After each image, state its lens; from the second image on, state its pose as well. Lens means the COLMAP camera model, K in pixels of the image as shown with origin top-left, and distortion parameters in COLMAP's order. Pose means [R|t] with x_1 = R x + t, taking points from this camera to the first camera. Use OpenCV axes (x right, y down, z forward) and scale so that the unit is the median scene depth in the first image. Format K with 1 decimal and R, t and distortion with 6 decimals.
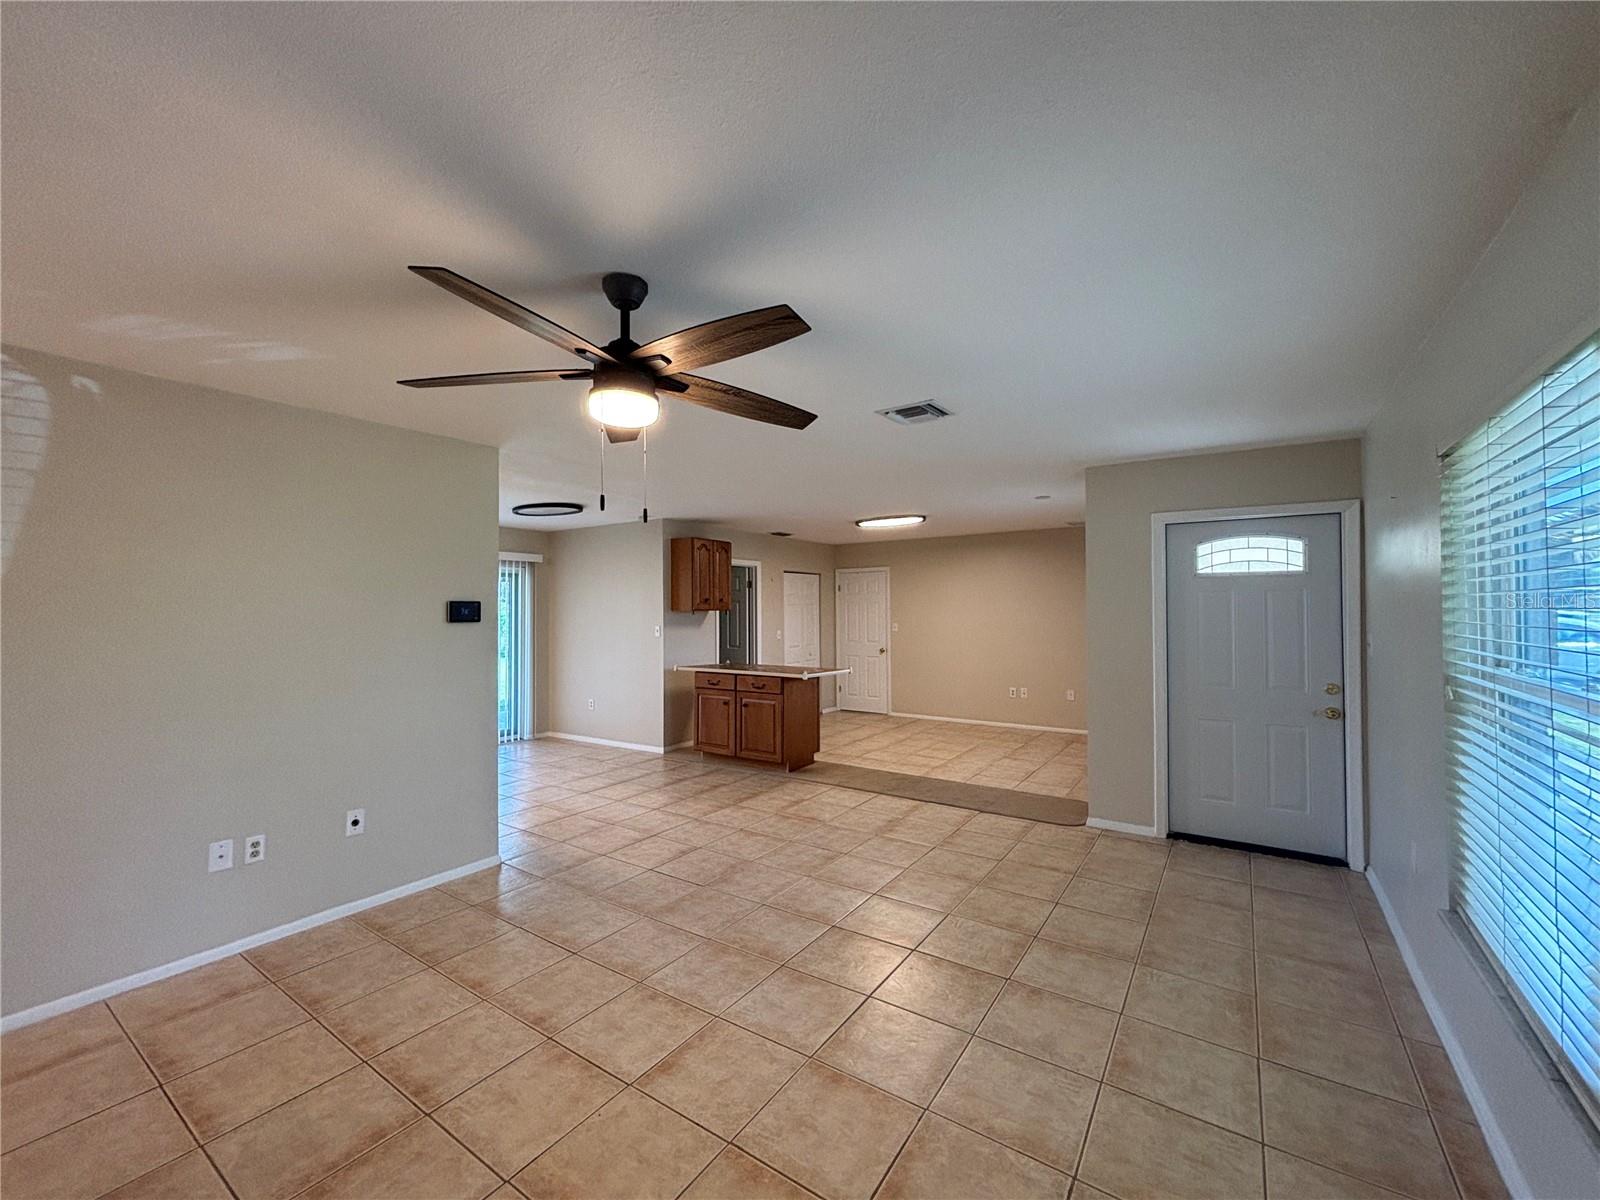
lens RADIAL K [[648.2, 0, 795.5], [0, 648.2, 601.8], [0, 0, 1]] dist [0.009312, 0.000140]
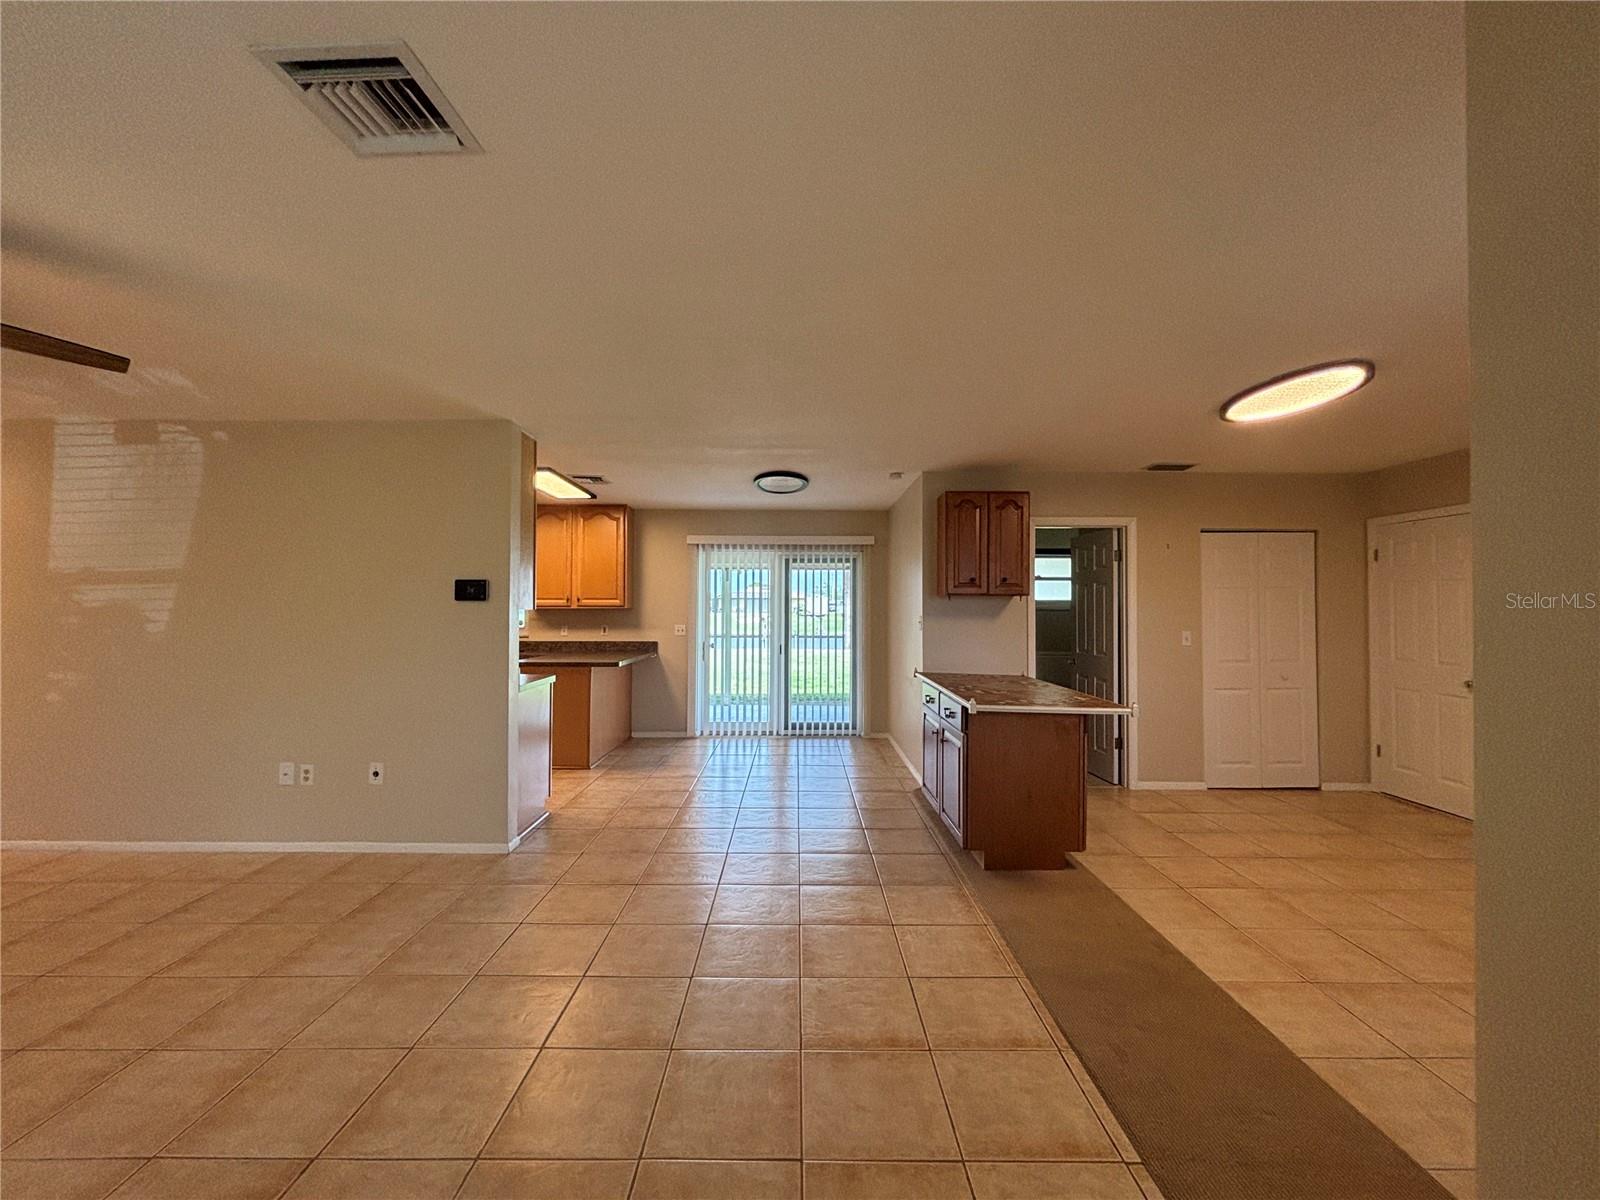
lens RADIAL K [[648.2, 0, 796.0], [0, 648.2, 602.6], [0, 0, 1]] dist [0.009312, 0.000140]
pose [[0.565481, 0.001240, -0.824760, 0.601583], [0.004399, 0.999980, 0.004520, 0.031893], [0.824750, -0.006184, 0.565464, 0.845435]]
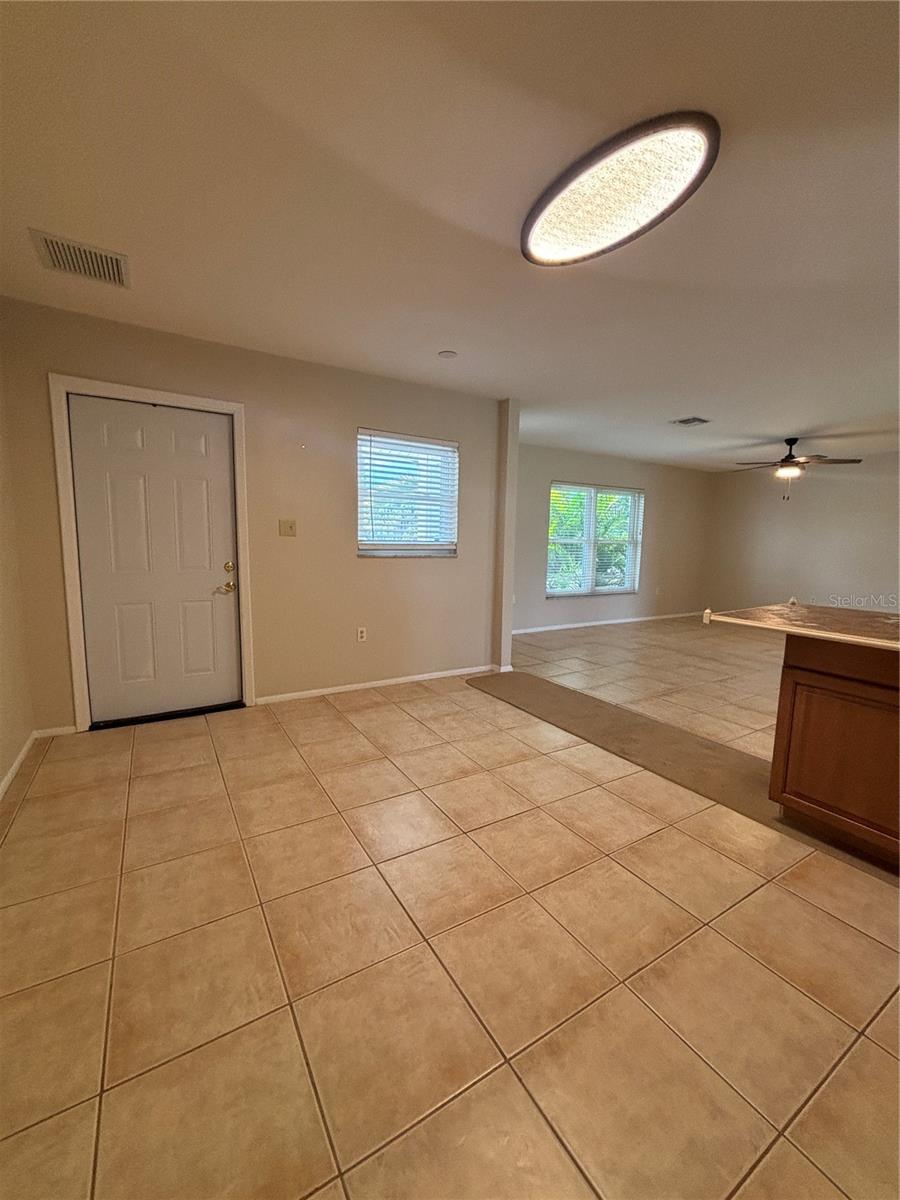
lens RADIAL K [[486.1, 0, 452.3], [0, 486.1, 599.9], [0, 0, 1]] dist [0.009312, 0.000140]
pose [[-0.912484, -0.057490, 0.405054, 0.188554], [-0.014143, 0.993918, 0.109209, 0.101844], [-0.408869, 0.093923, -0.907747, 2.366649]]
